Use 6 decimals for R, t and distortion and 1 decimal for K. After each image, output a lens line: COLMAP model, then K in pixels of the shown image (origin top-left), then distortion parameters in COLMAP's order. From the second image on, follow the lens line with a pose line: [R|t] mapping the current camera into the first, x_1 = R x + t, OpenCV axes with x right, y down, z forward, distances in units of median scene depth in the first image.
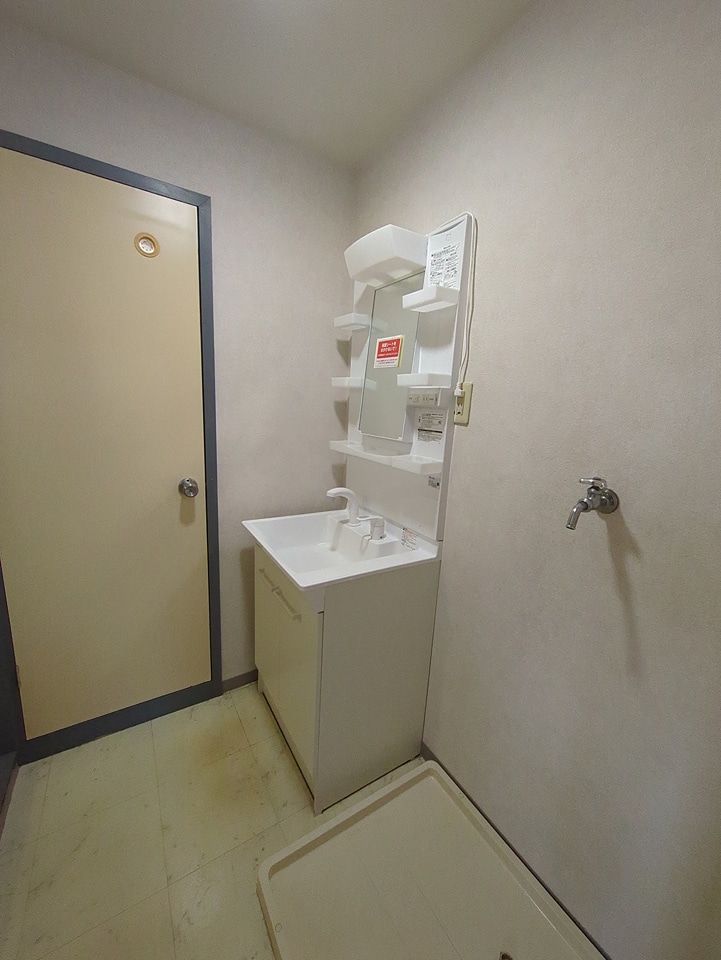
lens RADIAL K [[376.0, 0, 363.6], [0, 376.0, 480.9], [0, 0, 1]] dist [-0.004137, 0.000296]
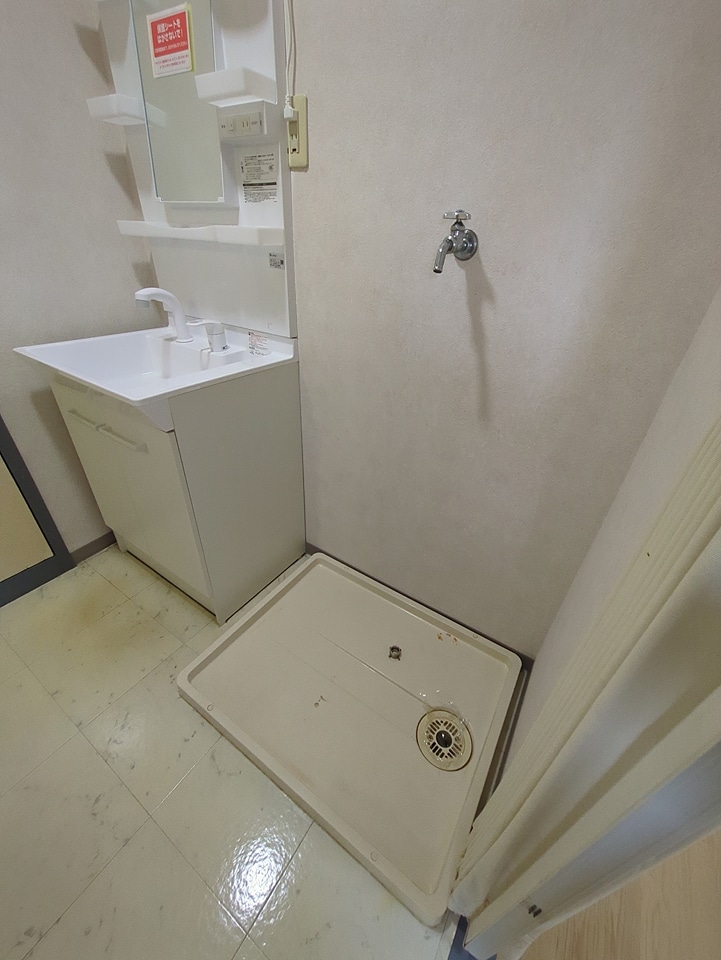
lens RADIAL K [[376.0, 0, 363.6], [0, 376.0, 480.9], [0, 0, 1]] dist [-0.004137, 0.000296]
pose [[0.909699, -0.231021, 0.345074, -0.030812], [0.081659, 0.914262, 0.396809, 0.127144], [-0.407159, -0.332798, 0.850568, 0.068738]]
